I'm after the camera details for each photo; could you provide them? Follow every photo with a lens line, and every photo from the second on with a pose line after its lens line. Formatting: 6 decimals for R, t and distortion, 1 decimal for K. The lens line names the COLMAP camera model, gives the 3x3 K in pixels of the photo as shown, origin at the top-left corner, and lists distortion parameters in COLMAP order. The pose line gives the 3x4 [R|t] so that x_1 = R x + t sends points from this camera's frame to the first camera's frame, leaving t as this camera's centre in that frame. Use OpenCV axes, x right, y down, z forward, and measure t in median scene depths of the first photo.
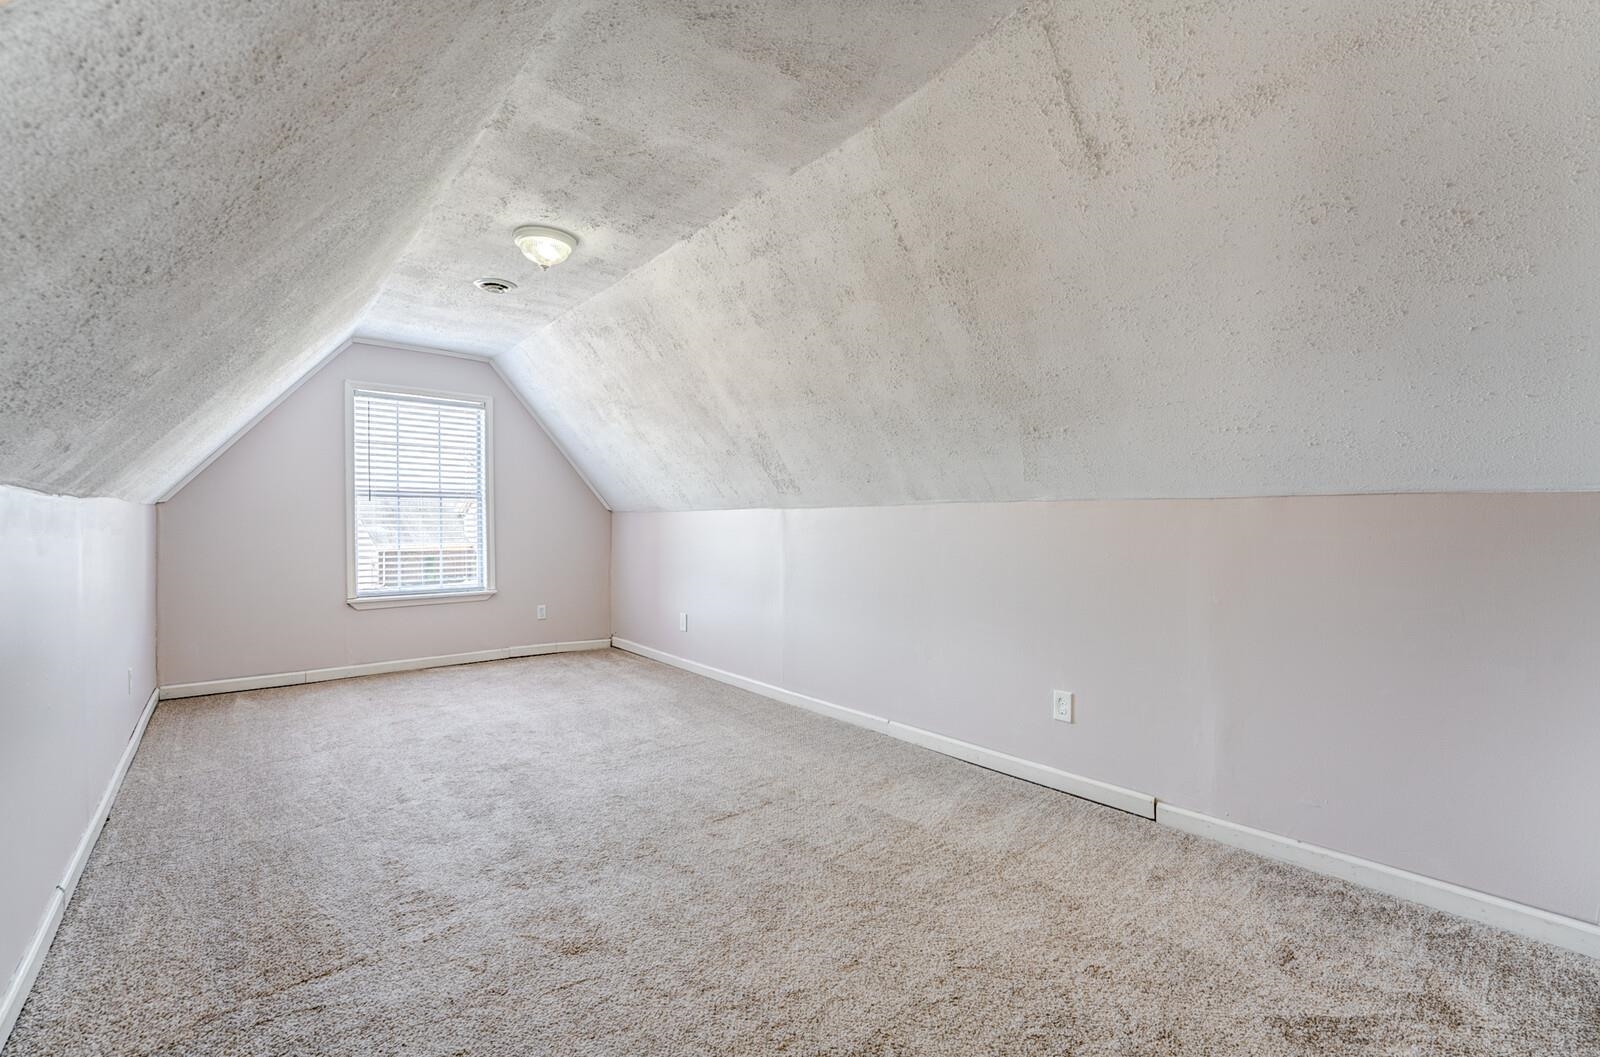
lens RADIAL K [[706.0, 0, 800.0], [0, 706.0, 528.5], [0, 0, 1]] dist [-0.000419, -0.000042]
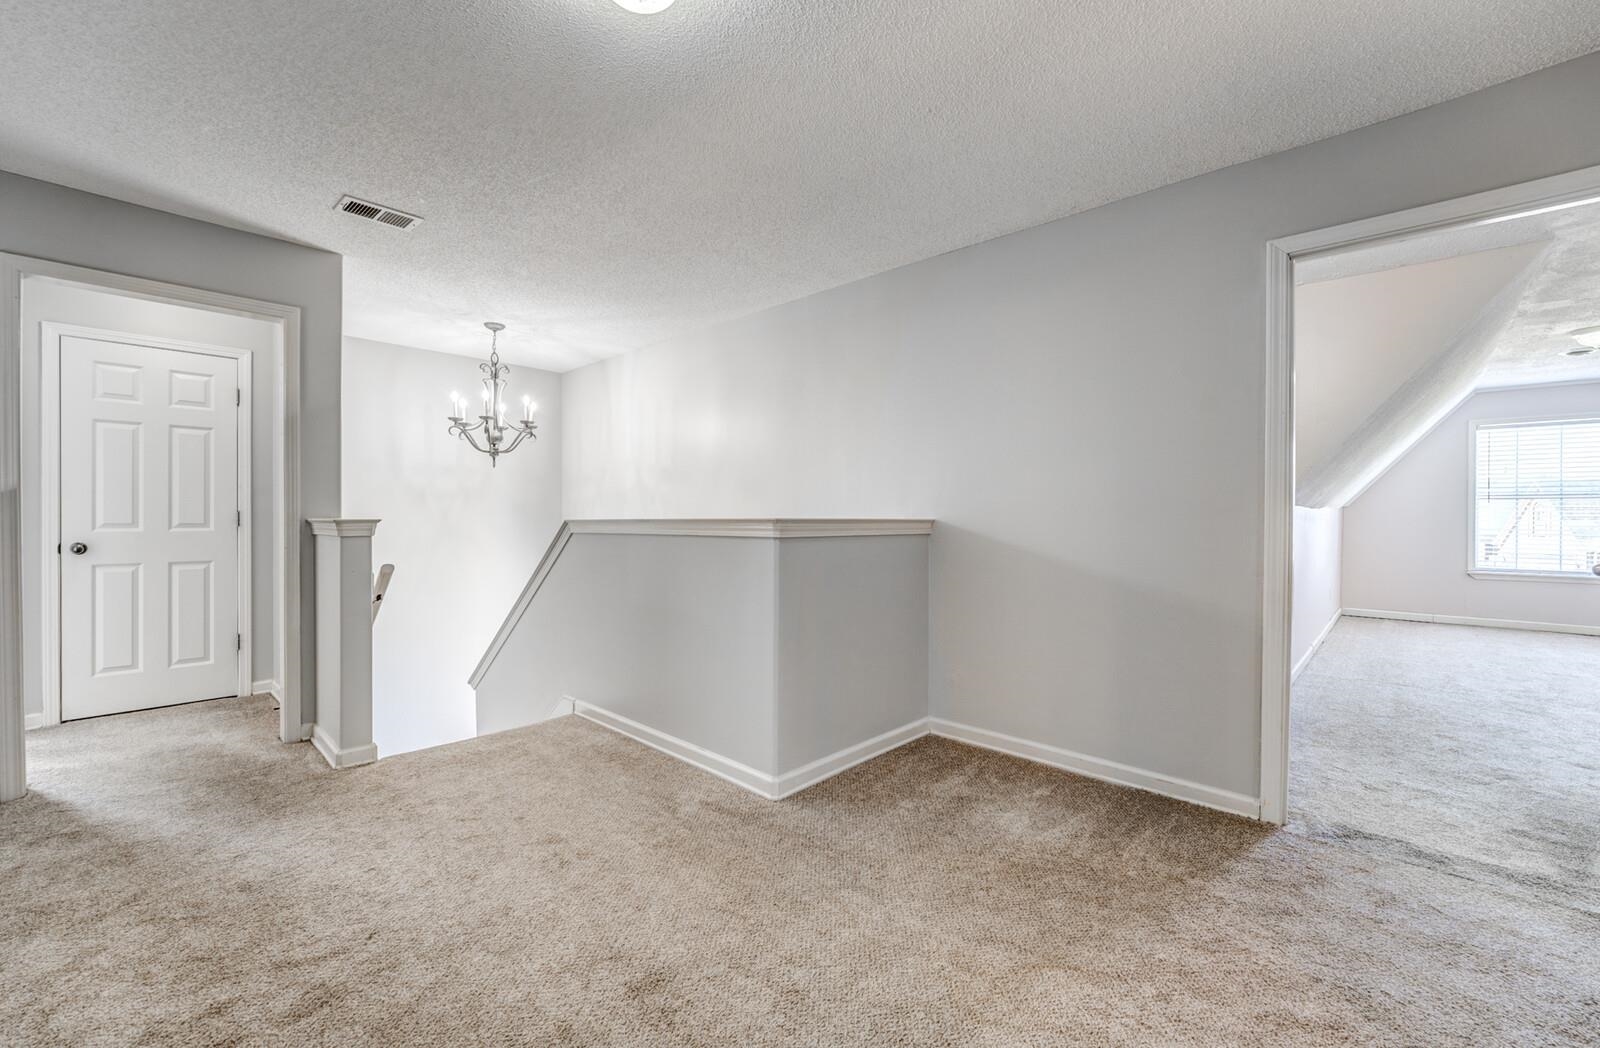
lens RADIAL K [[644.1, 0, 800.0], [0, 644.1, 524.0], [0, 0, 1]] dist [0.000846, 0.000191]
pose [[0.138336, 0.010594, -0.990329, 0.547312], [-0.008530, 0.999918, 0.009505, 0.003327], [0.990349, 0.007132, 0.138415, -0.621341]]
